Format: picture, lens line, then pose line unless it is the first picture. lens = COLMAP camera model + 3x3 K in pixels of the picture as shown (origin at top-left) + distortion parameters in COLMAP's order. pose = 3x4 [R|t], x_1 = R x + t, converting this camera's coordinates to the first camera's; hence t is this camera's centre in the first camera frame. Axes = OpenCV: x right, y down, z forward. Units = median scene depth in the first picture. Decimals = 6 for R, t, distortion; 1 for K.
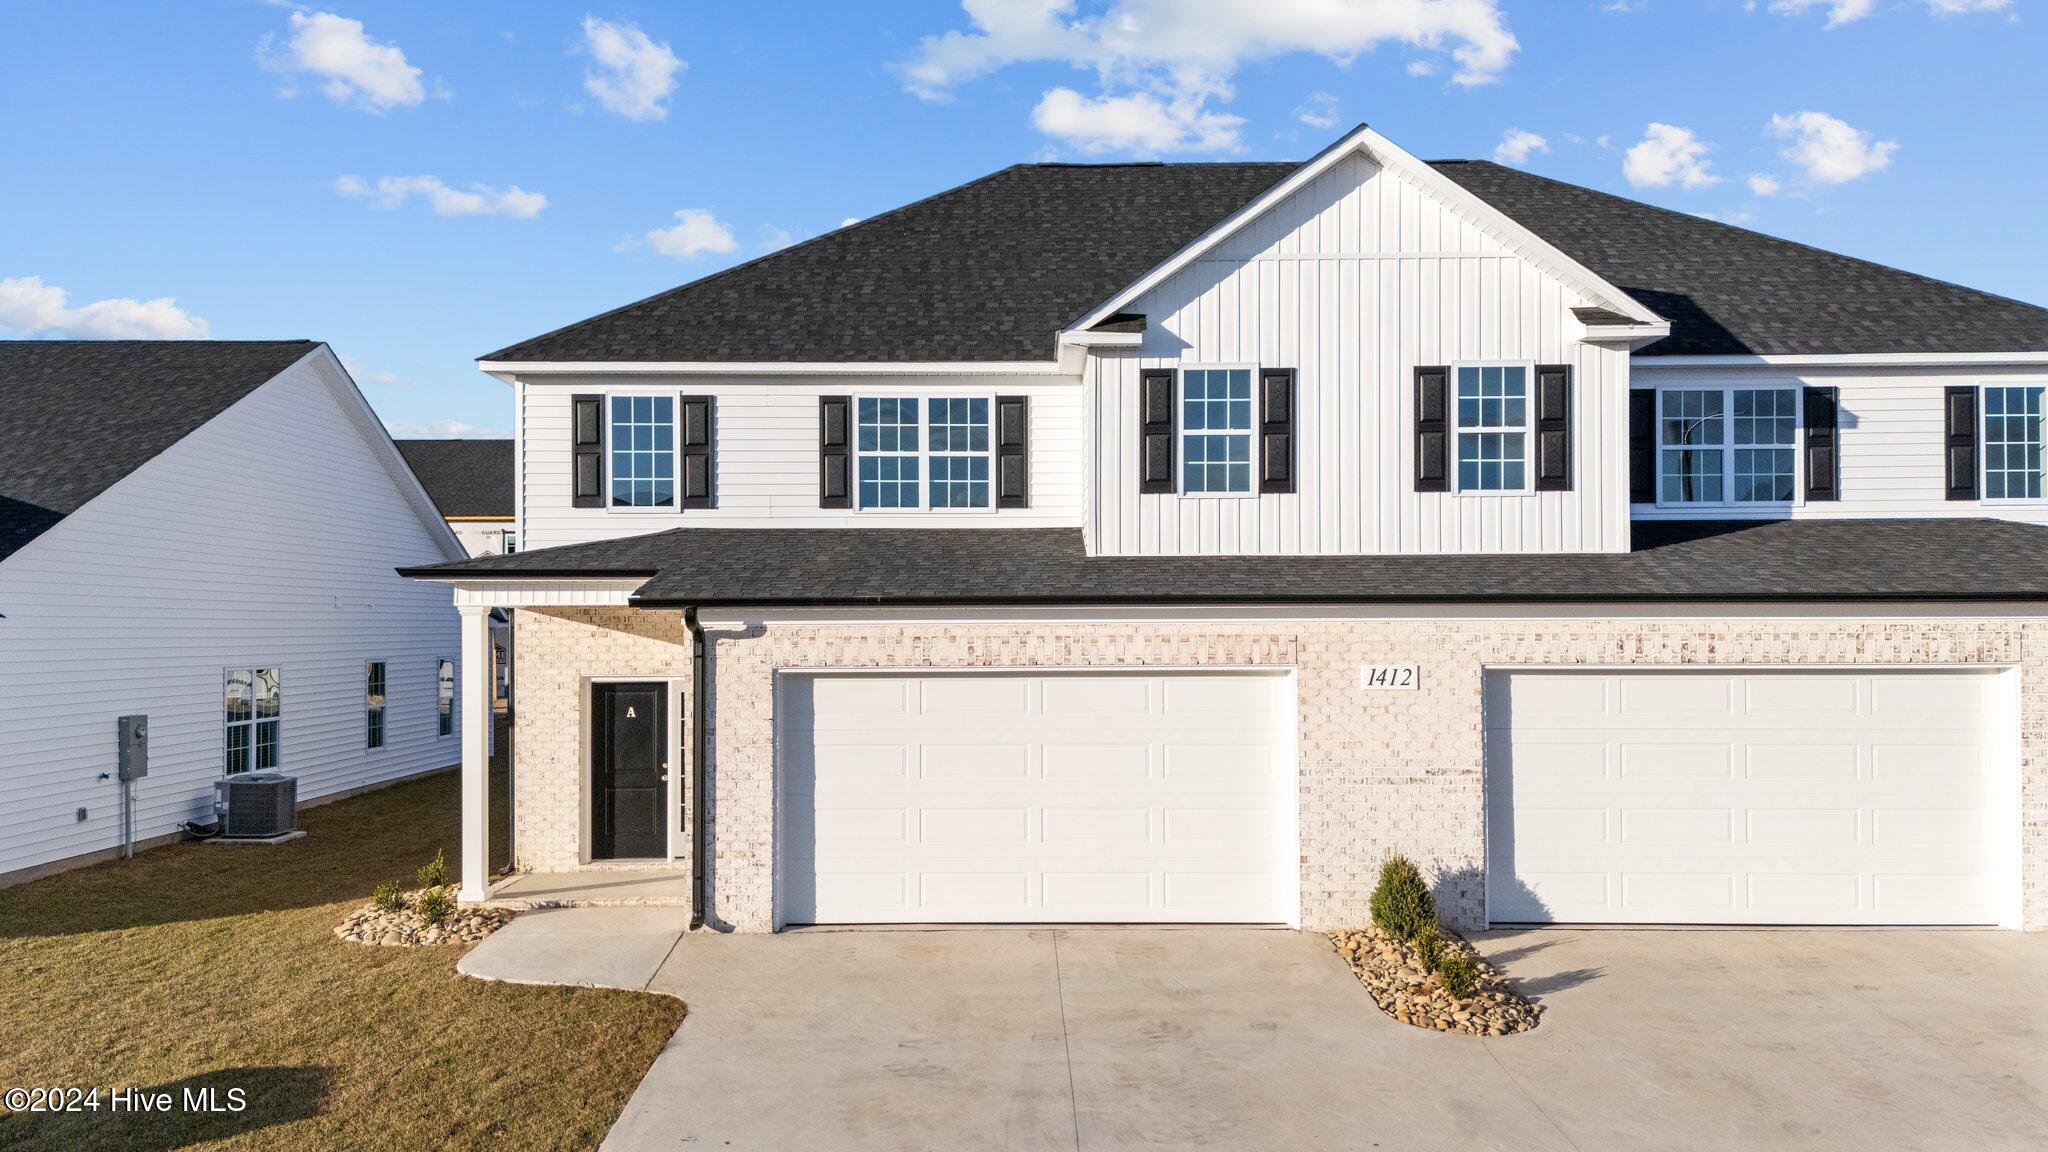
lens RADIAL K [[1510.1, 0, 1022.8], [0, 1510.1, 620.7], [0, 0, 1]] dist [0.051943, -0.004074]
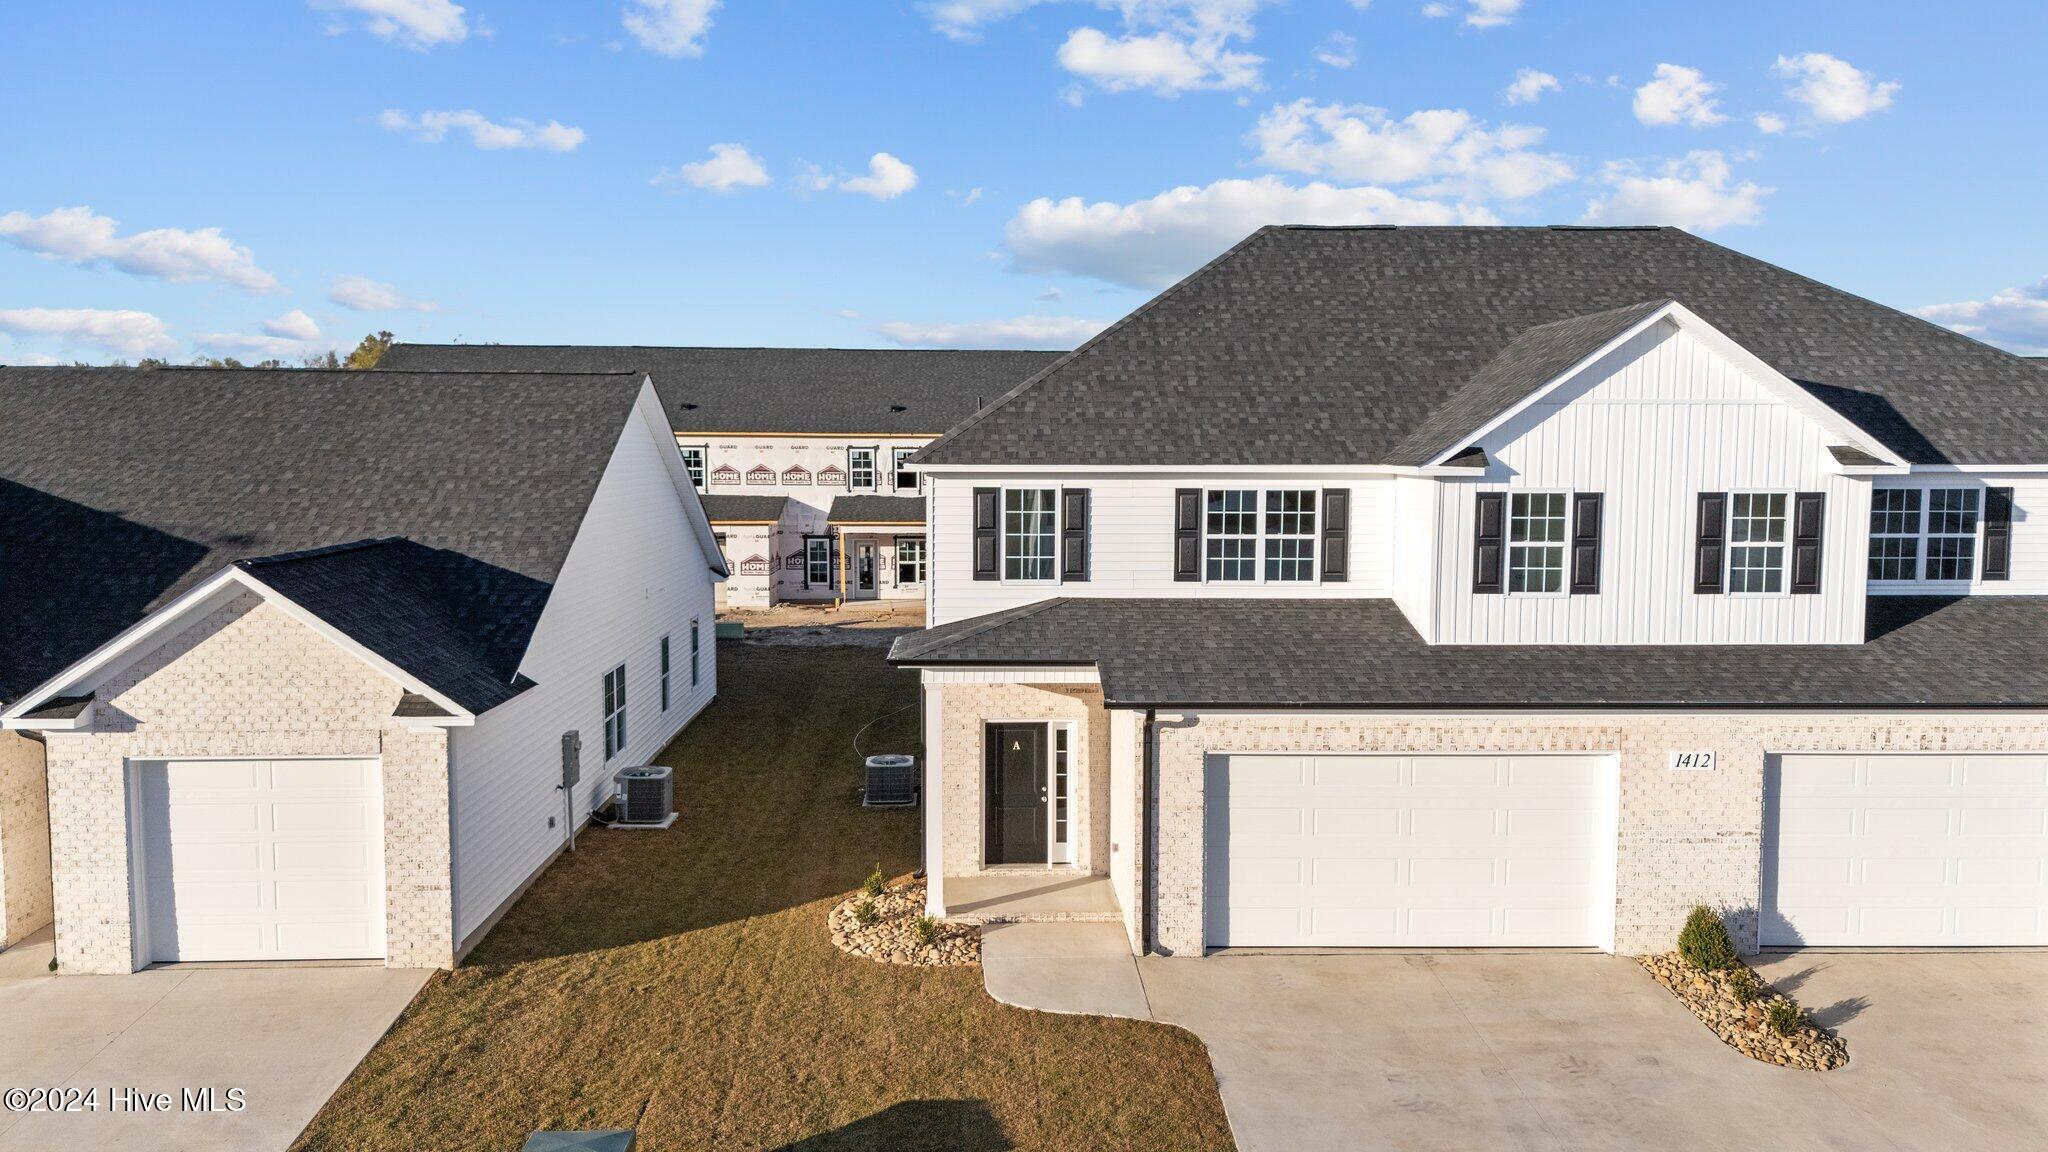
lens RADIAL K [[1495.5, 0, 1020.5], [0, 1495.5, 584.1], [0, 0, 1]] dist [0.068851, -0.062753]
pose [[0.999380, 0.004045, 0.034978, -0.329484], [-0.007419, 0.995270, 0.096862, -0.206251], [-0.034421, -0.097062, 0.994683, -0.202749]]
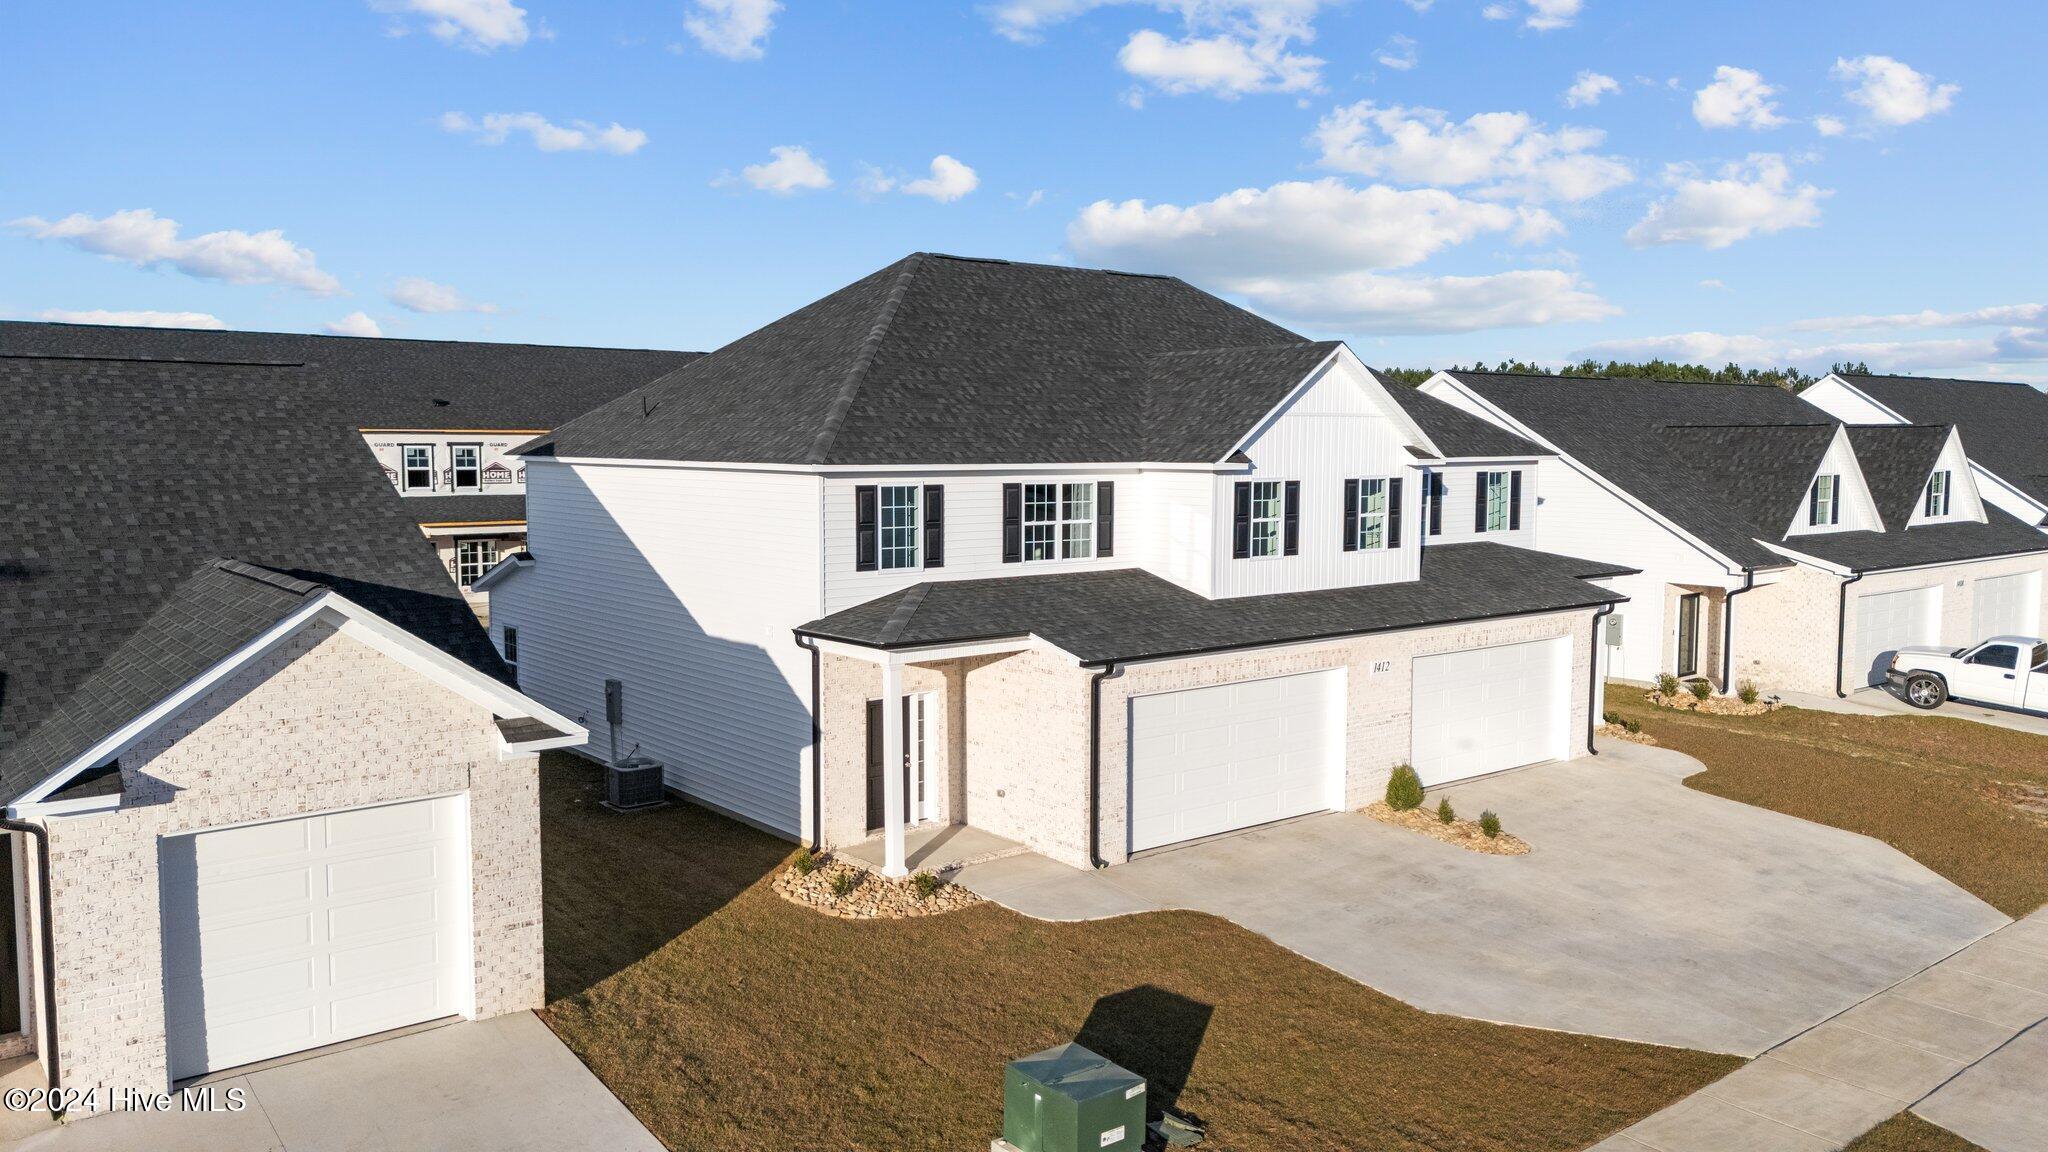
lens RADIAL K [[1500.5, 0, 1027.5], [0, 1500.5, 568.5], [0, 0, 1]] dist [0.086447, -0.085890]
pose [[0.781202, -0.047574, 0.622463, -1.090583], [-0.009067, 0.996122, 0.087511, -0.211706], [-0.624212, -0.074007, 0.777742, -0.115280]]
